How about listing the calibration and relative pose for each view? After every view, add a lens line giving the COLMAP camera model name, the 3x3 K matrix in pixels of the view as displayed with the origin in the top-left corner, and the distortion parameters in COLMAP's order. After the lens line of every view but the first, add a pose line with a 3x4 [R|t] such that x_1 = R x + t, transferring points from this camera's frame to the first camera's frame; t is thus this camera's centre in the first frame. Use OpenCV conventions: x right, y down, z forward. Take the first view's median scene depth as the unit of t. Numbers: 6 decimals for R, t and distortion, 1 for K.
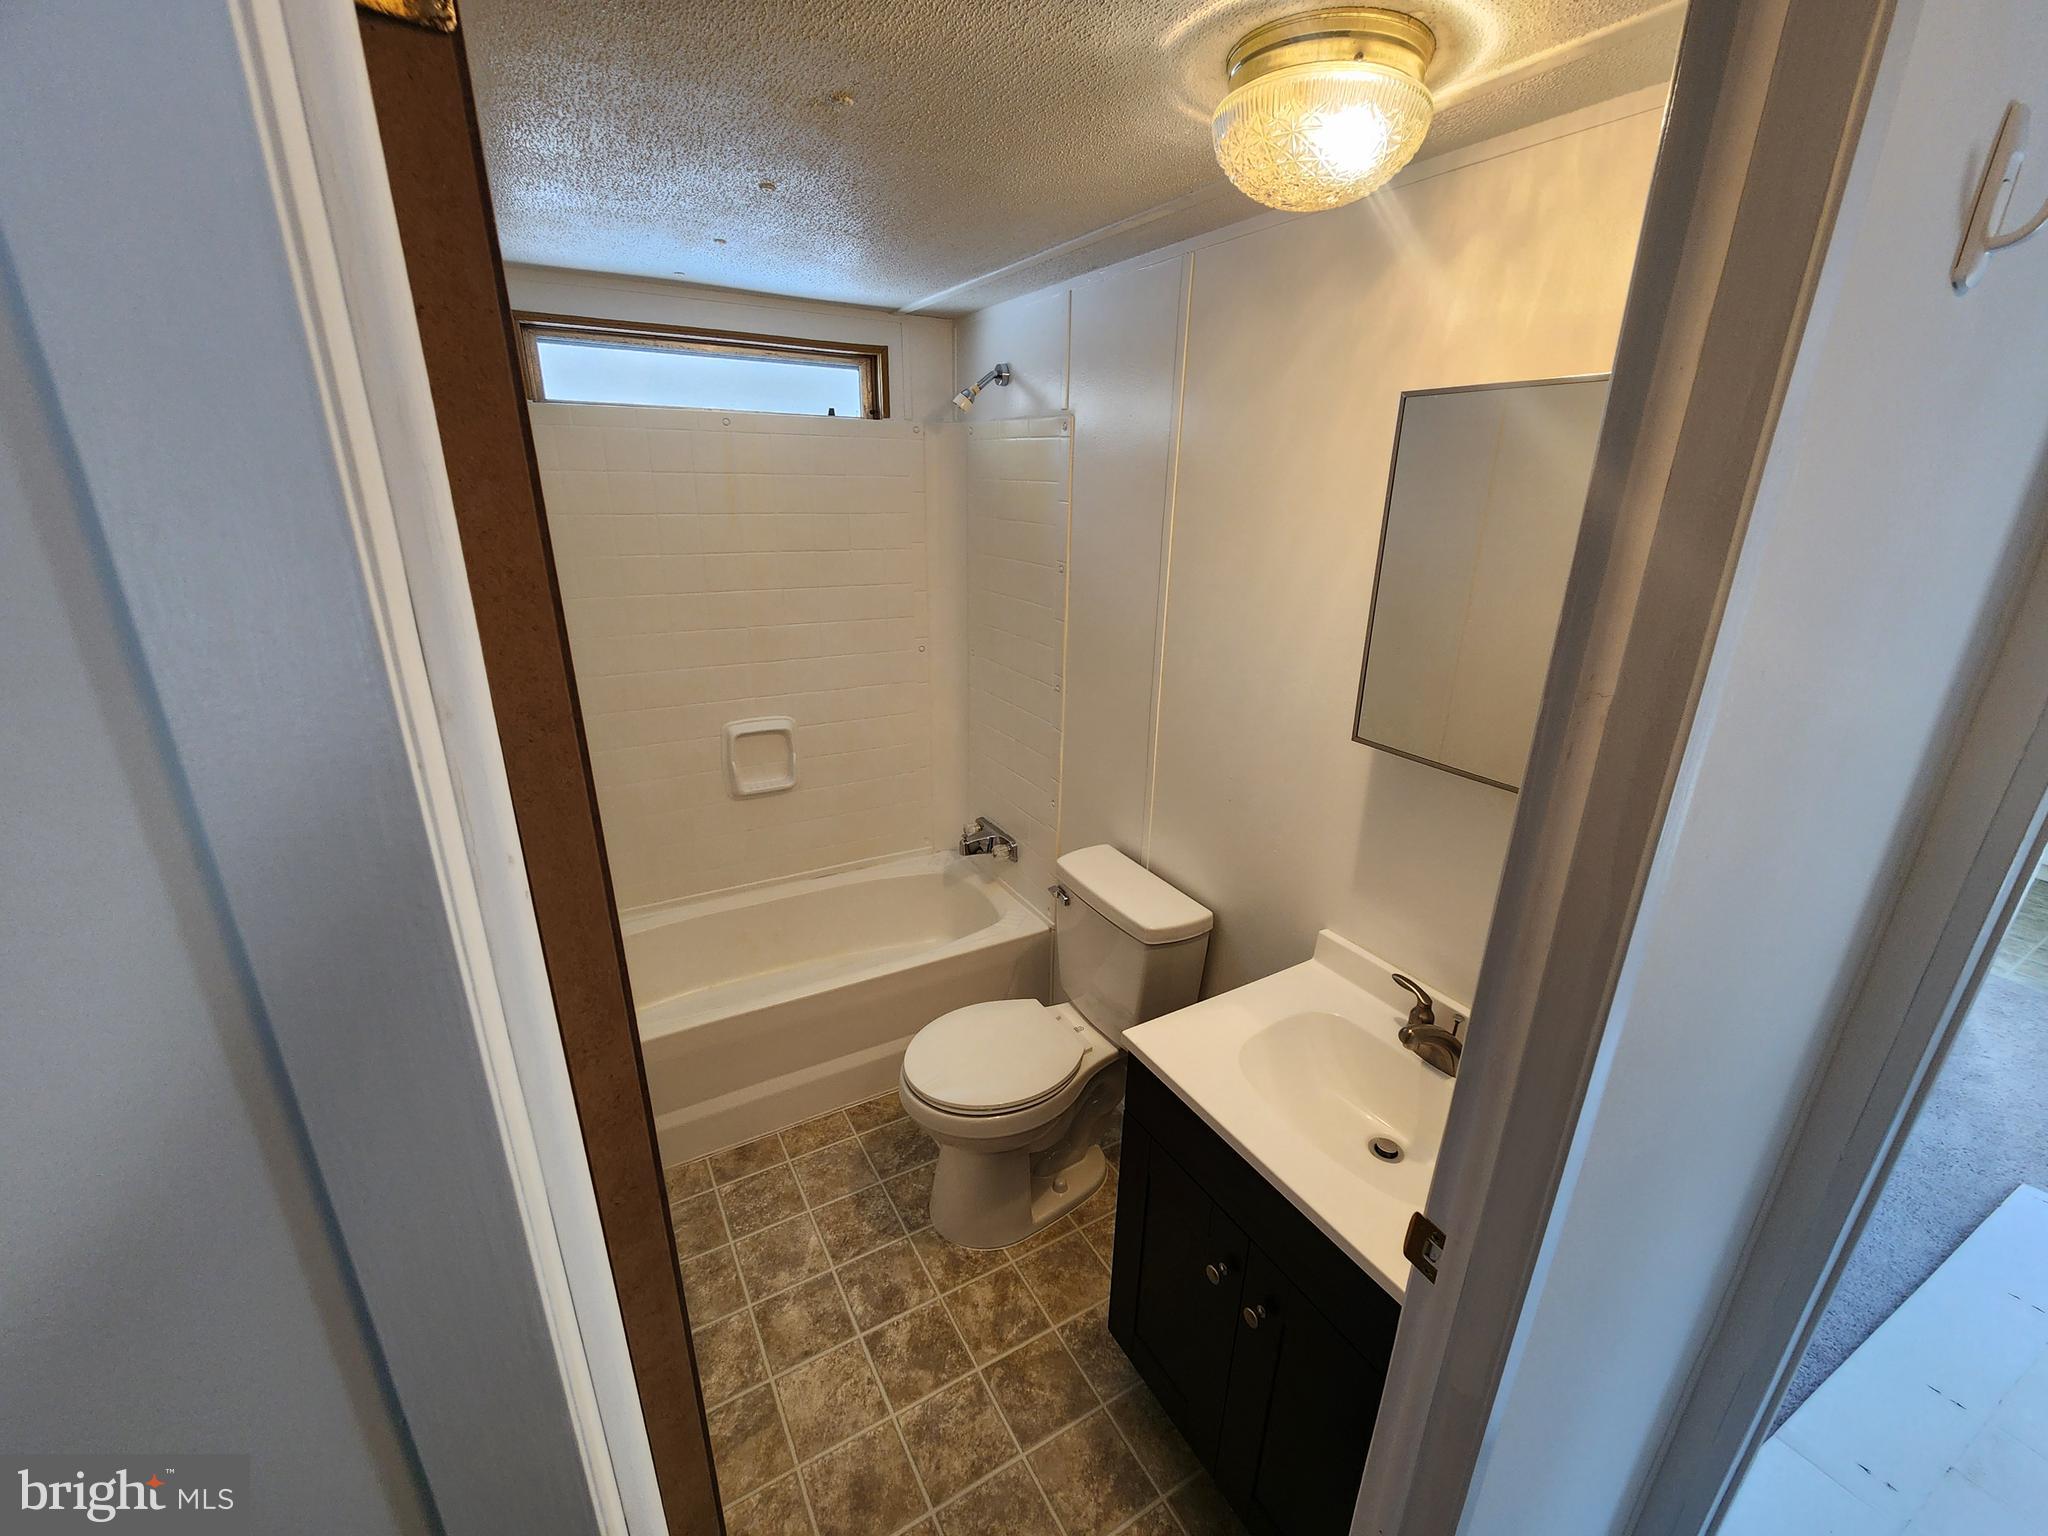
lens RADIAL K [[838.2, 0, 1042.7], [0, 838.2, 776.9], [0, 0, 1]] dist [-0.000194, -0.000374]
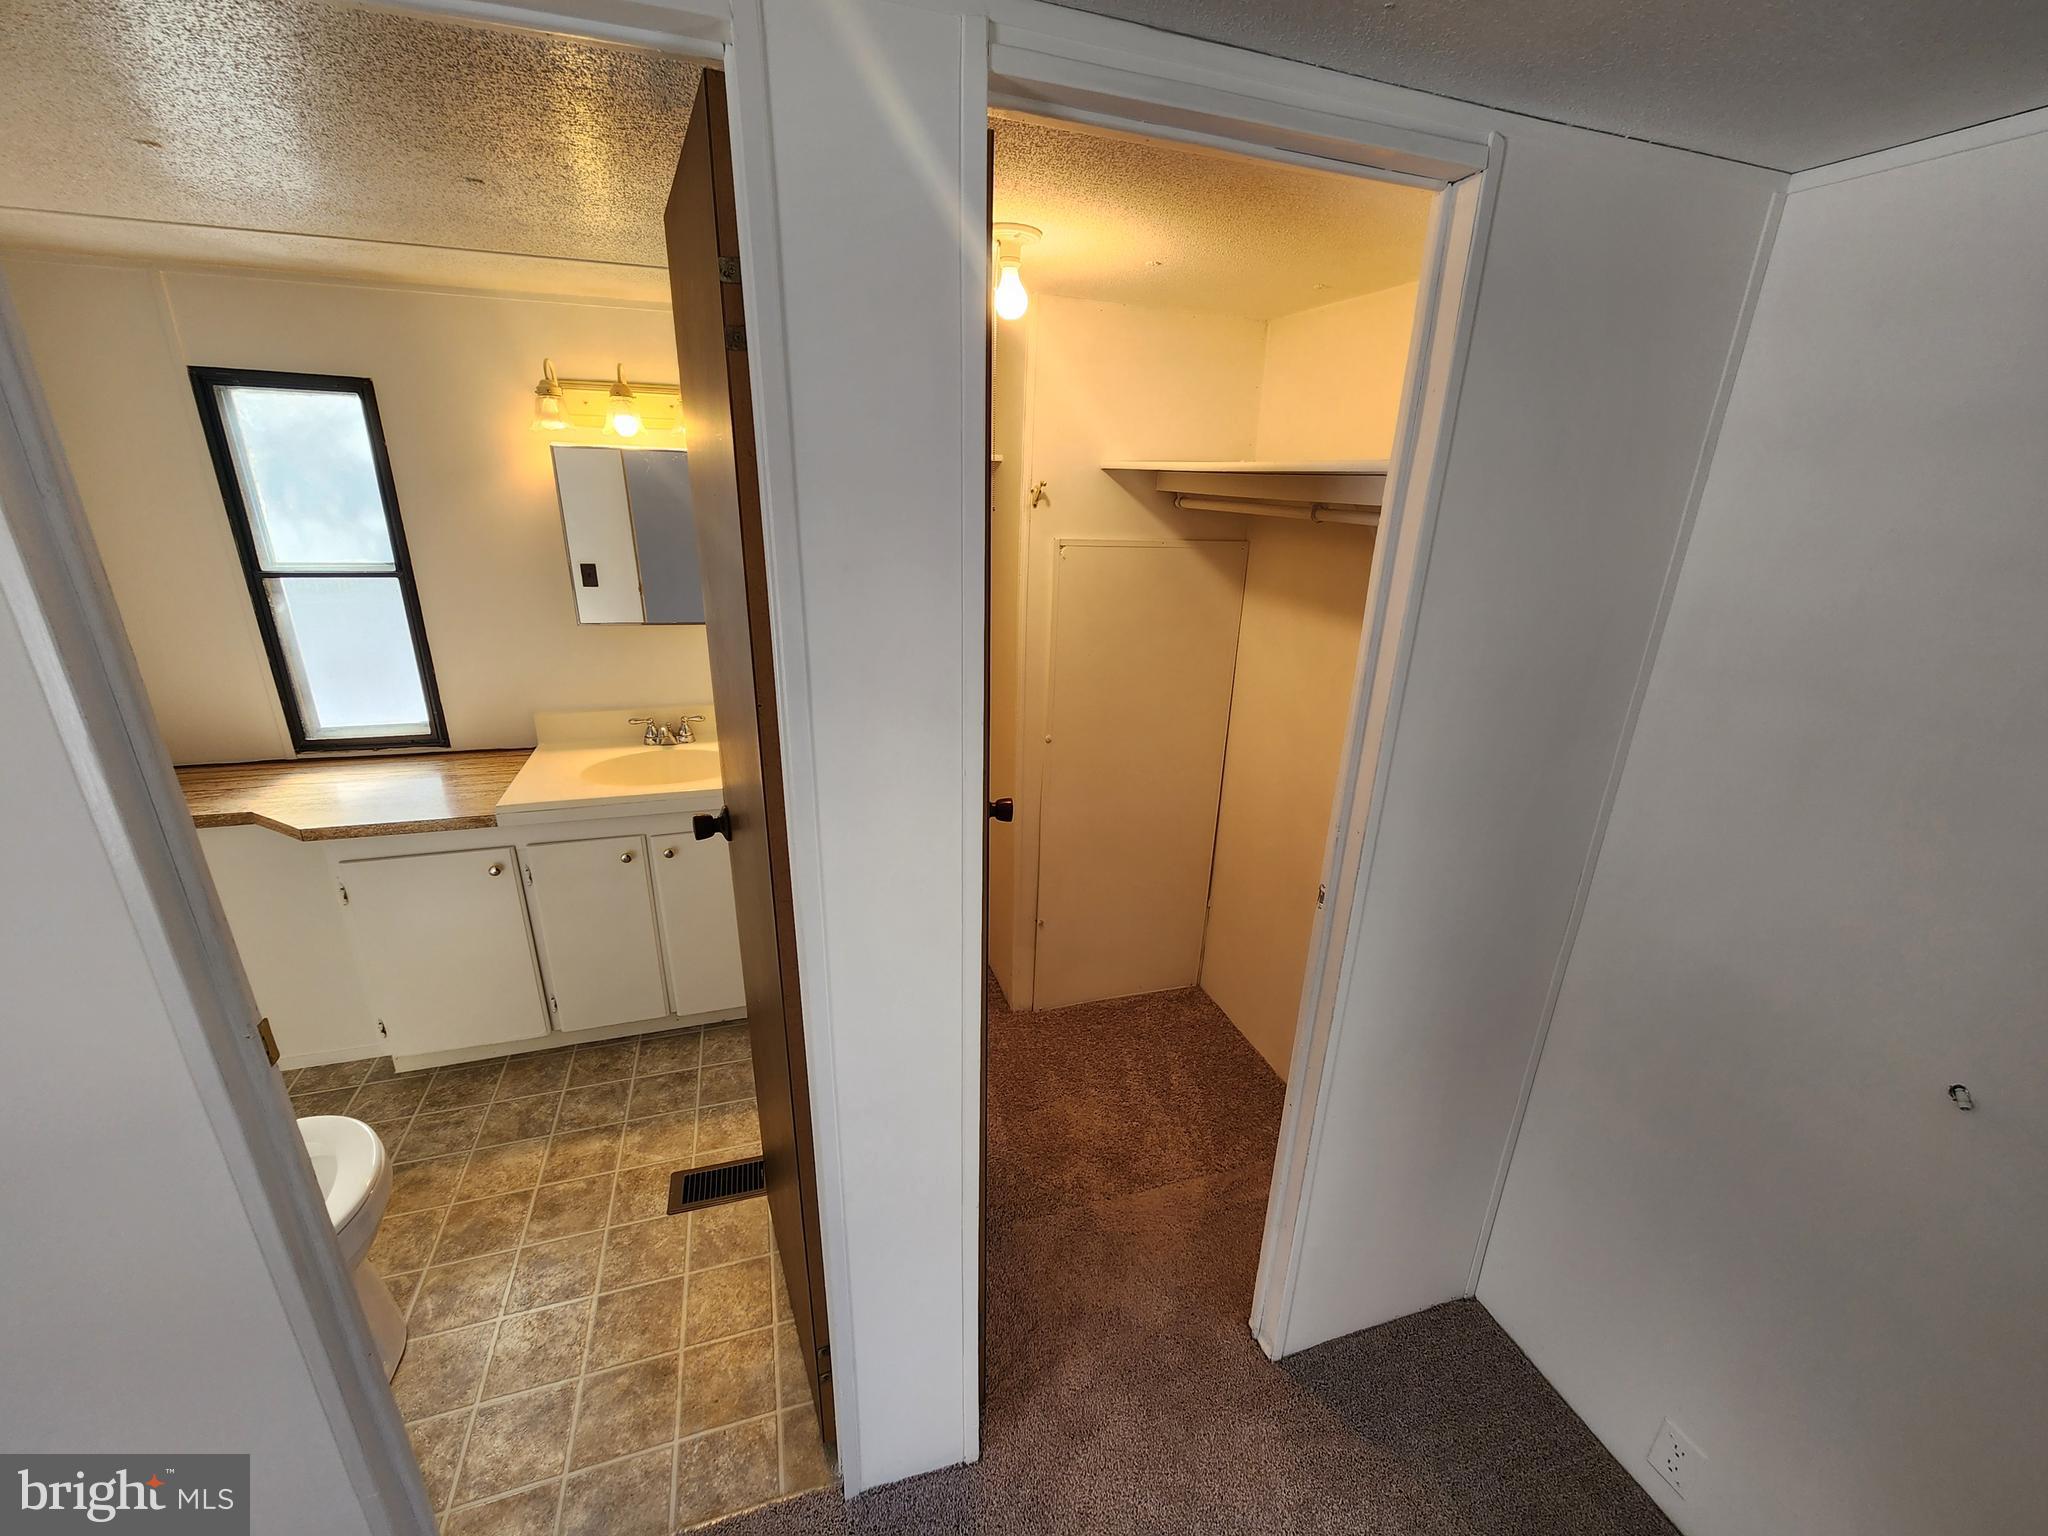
lens RADIAL K [[838.2, 0, 1037.8], [0, 838.2, 772.6], [0, 0, 1]] dist [-0.000194, -0.000374]
pose [[-0.210803, 0.300939, -0.930053, 0.598051], [-0.364865, 0.858449, 0.360470, -0.564841], [0.906882, 0.415332, -0.071161, 1.568650]]
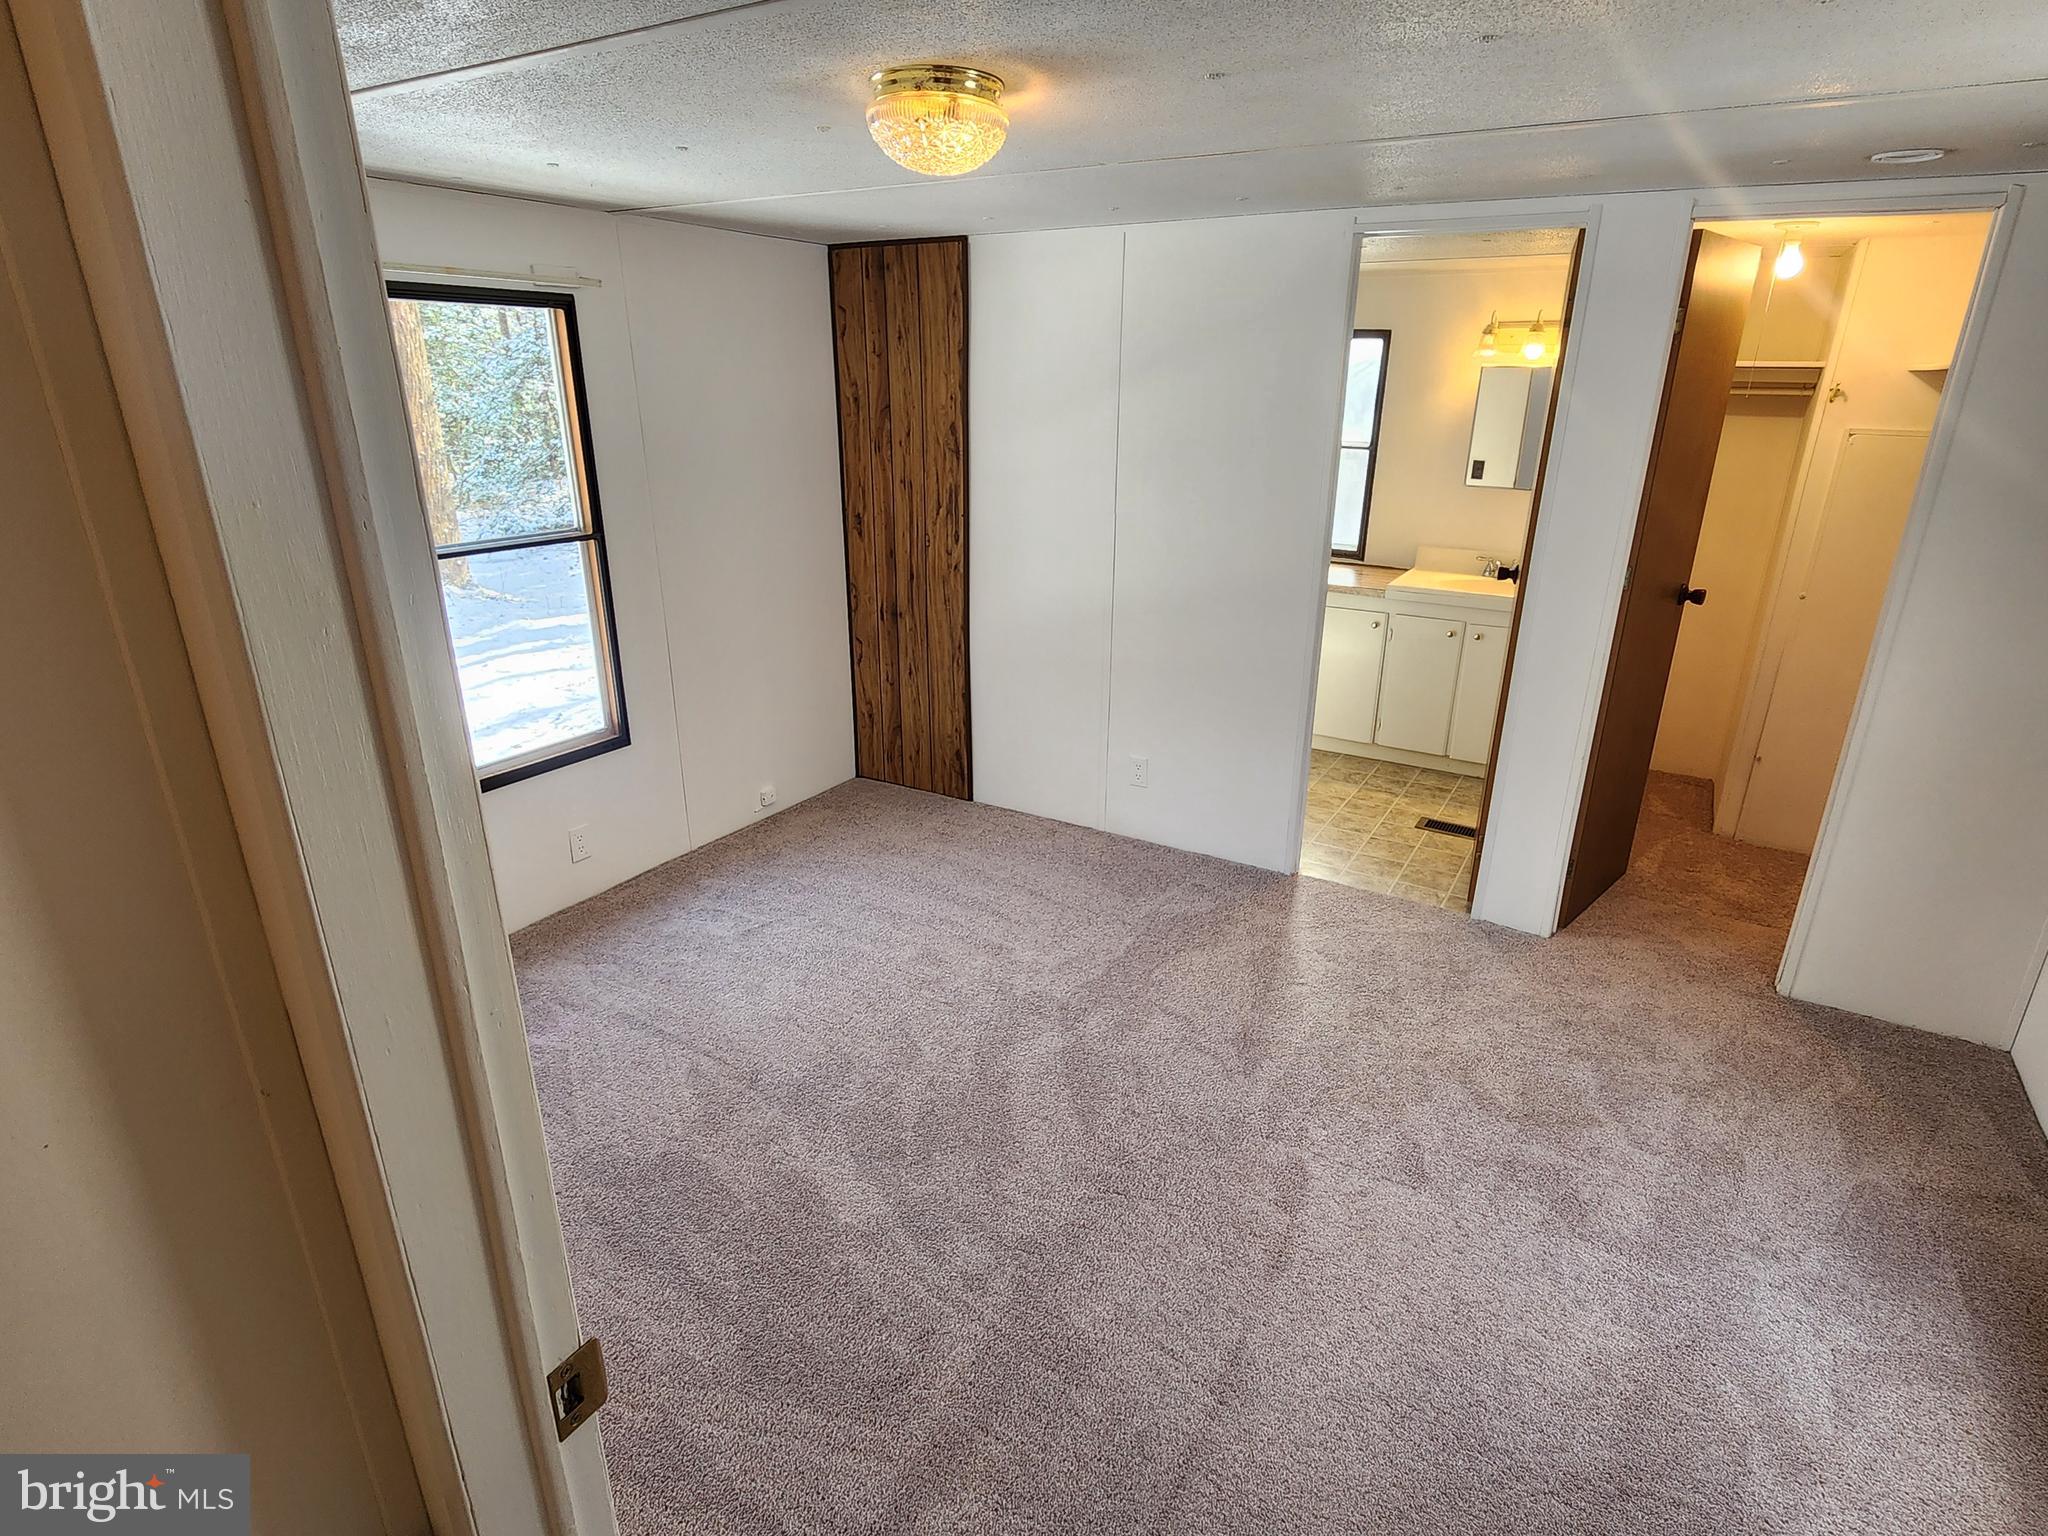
lens RADIAL K [[1071.0, 0, 1025.8], [0, 1071.0, 774.7], [0, 0, 1]] dist [0.001503, 0.000141]
pose [[-0.882135, 0.137184, -0.450575, 1.754240], [-0.186249, 0.777070, 0.601226, -0.861607], [0.432607, 0.614282, -0.659931, 2.486662]]
